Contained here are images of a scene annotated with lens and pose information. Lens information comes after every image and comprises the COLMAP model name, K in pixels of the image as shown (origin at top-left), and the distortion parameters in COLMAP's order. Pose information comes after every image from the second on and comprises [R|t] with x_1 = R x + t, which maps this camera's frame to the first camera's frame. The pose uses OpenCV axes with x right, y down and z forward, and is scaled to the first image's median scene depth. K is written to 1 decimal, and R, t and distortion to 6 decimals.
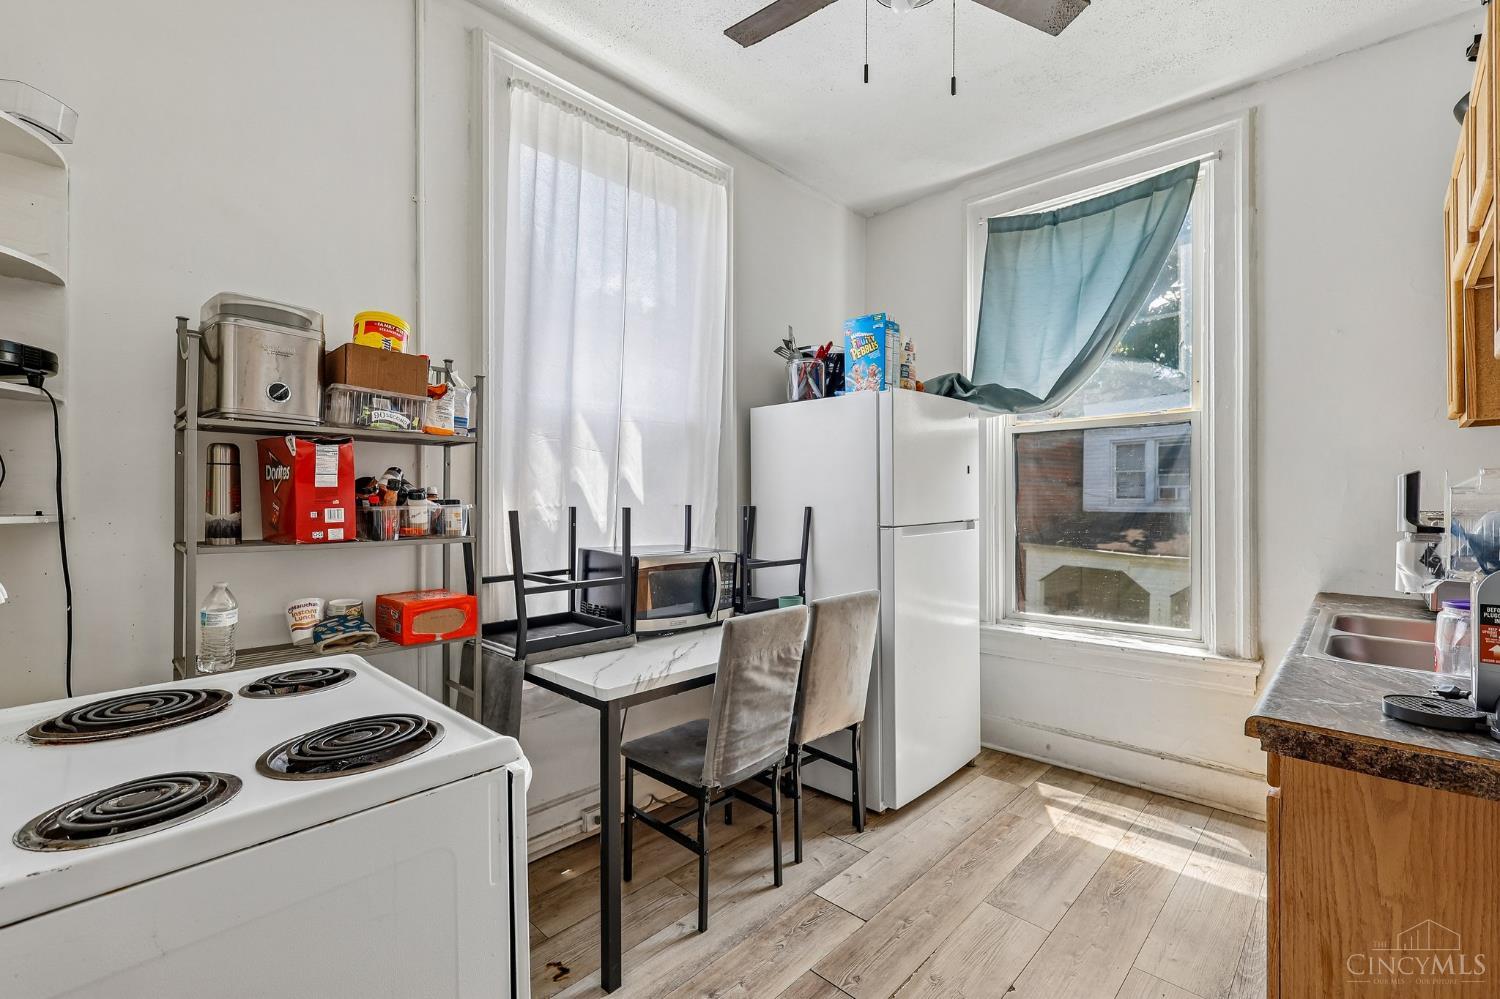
lens RADIAL K [[655.4, 0, 746.0], [0, 655.4, 494.1], [0, 0, 1]] dist [0.002386, 0.000156]
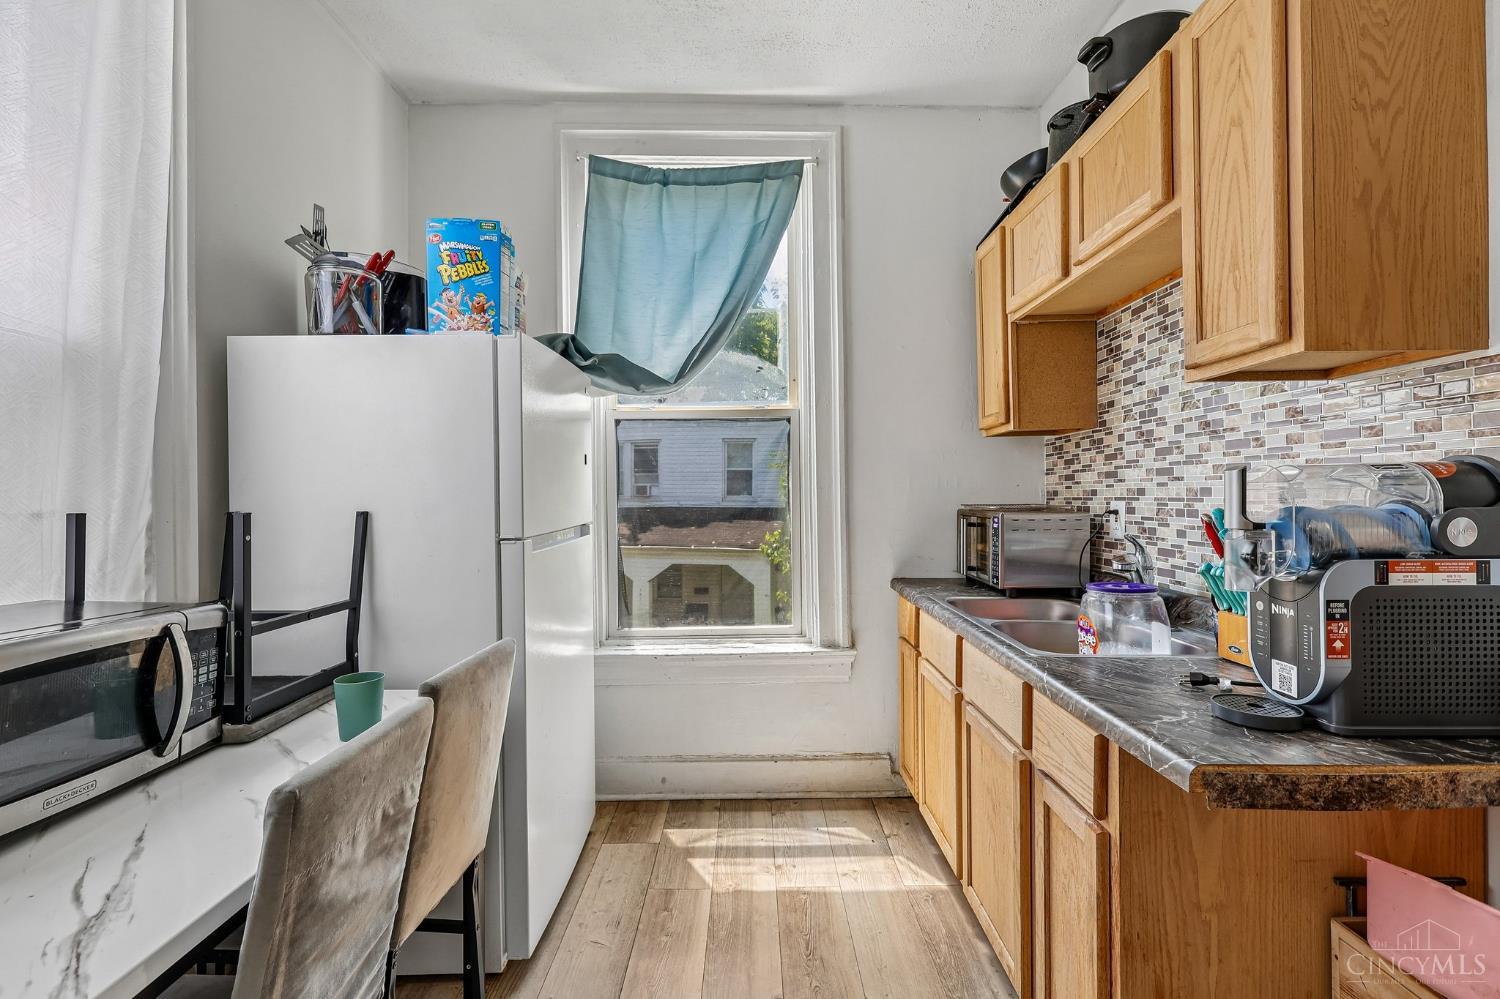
lens RADIAL K [[655.4, 0, 750.5], [0, 655.4, 492.2], [0, 0, 1]] dist [0.002386, 0.000156]
pose [[0.716501, -0.002190, 0.697583, -0.070567], [0.001239, 0.999997, 0.001866, 0.000615], [-0.697585, -0.000473, 0.716502, 0.324321]]
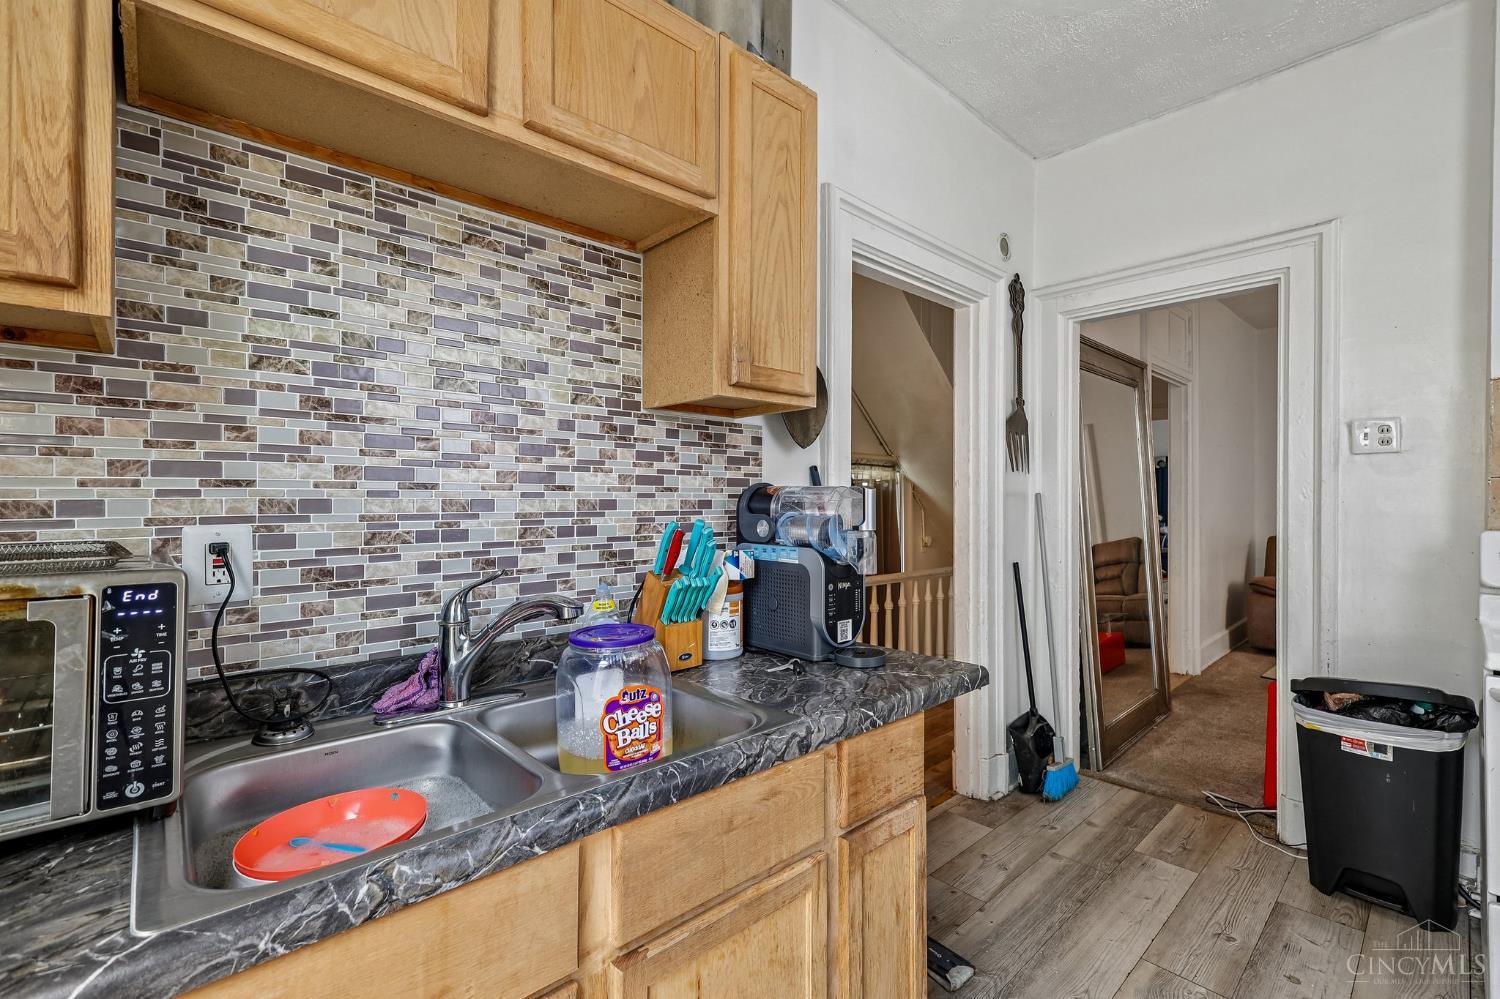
lens RADIAL K [[655.4, 0, 751.5], [0, 655.4, 495.2], [0, 0, 1]] dist [0.002386, 0.000156]
pose [[-0.997933, 0.001970, 0.064226, 0.474383], [0.001319, 0.999947, -0.010169, 0.000122], [-0.064243, -0.010064, -0.997884, 0.957441]]
